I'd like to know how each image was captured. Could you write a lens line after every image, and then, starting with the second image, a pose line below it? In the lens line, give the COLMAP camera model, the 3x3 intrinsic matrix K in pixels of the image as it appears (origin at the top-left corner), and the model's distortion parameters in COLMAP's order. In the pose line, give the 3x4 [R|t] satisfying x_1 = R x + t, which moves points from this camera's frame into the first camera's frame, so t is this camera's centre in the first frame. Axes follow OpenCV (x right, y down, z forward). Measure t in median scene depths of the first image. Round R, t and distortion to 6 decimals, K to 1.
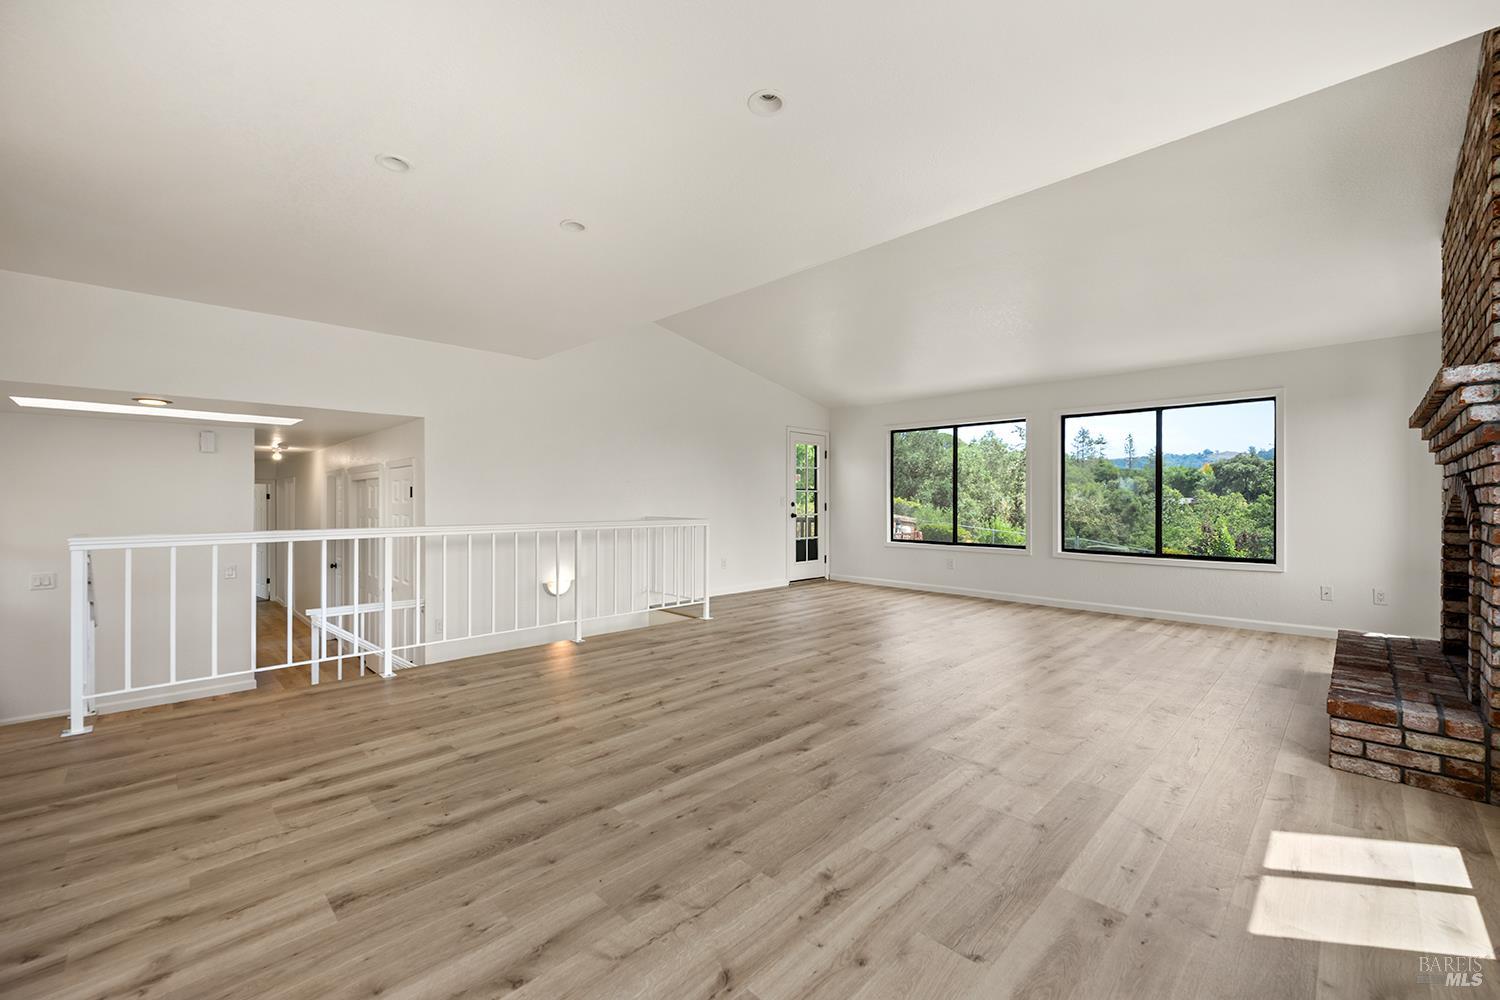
lens RADIAL K [[613.1, 0, 750.0], [0, 613.1, 500.0], [0, 0, 1]] dist [0.001565, -0.000003]
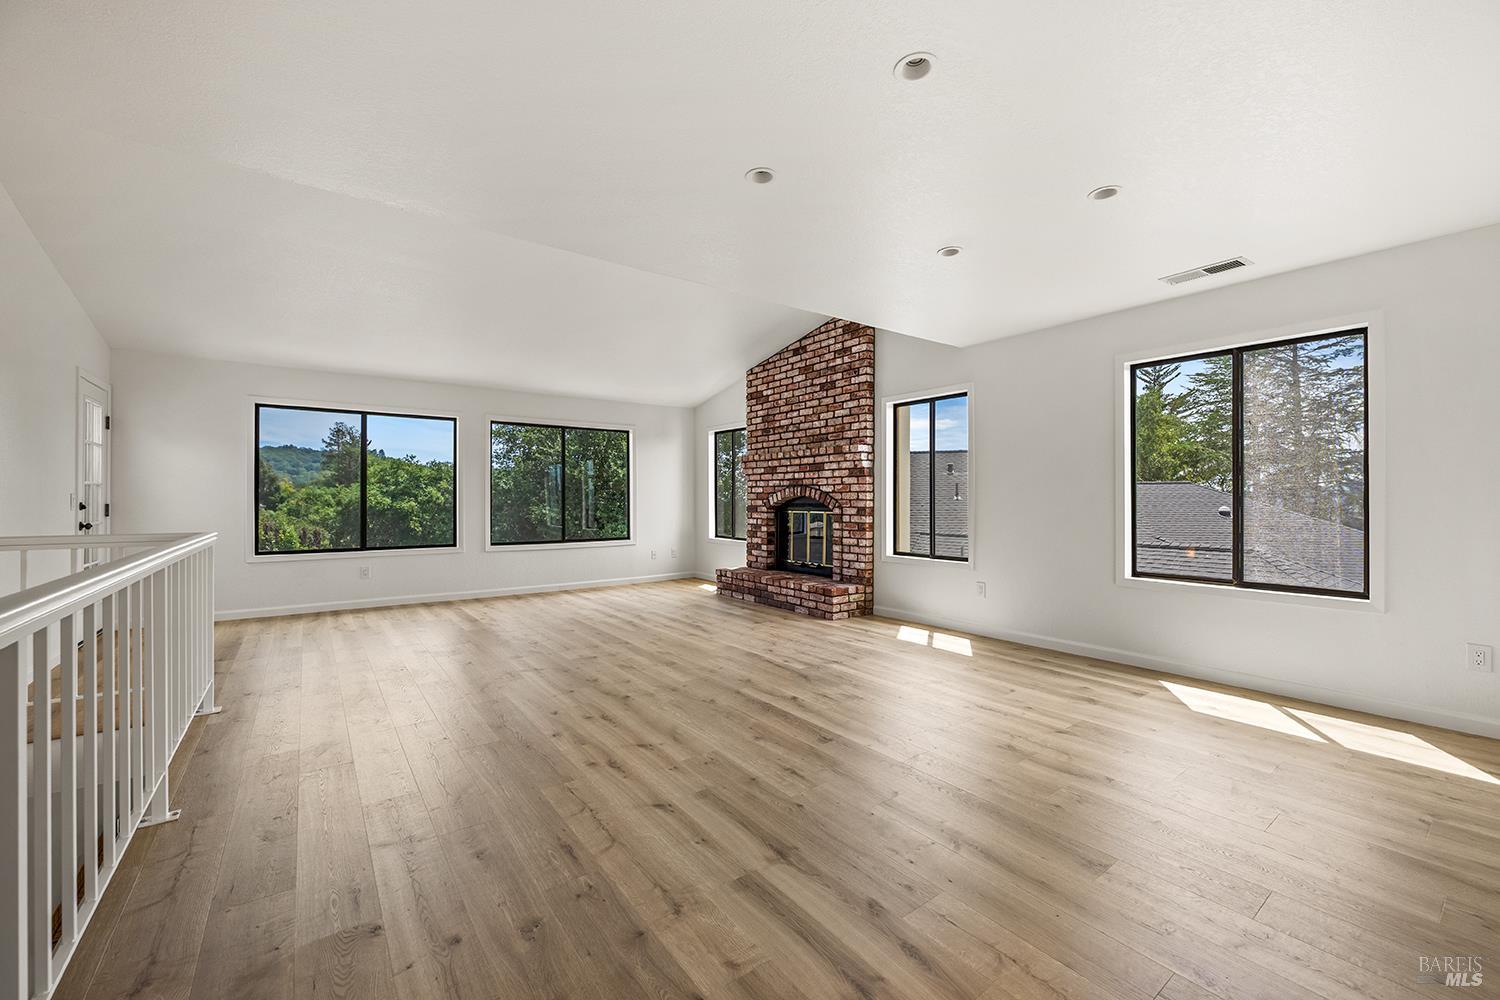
lens RADIAL K [[591.8, 0, 750.0], [0, 591.8, 500.0], [0, 0, 1]] dist [0.000846, 0.000019]
pose [[0.144481, -0.000491, 0.989507, -0.944752], [-0.001657, 0.999998, 0.000738, -0.000948], [-0.989506, -0.001746, 0.144480, 0.765594]]
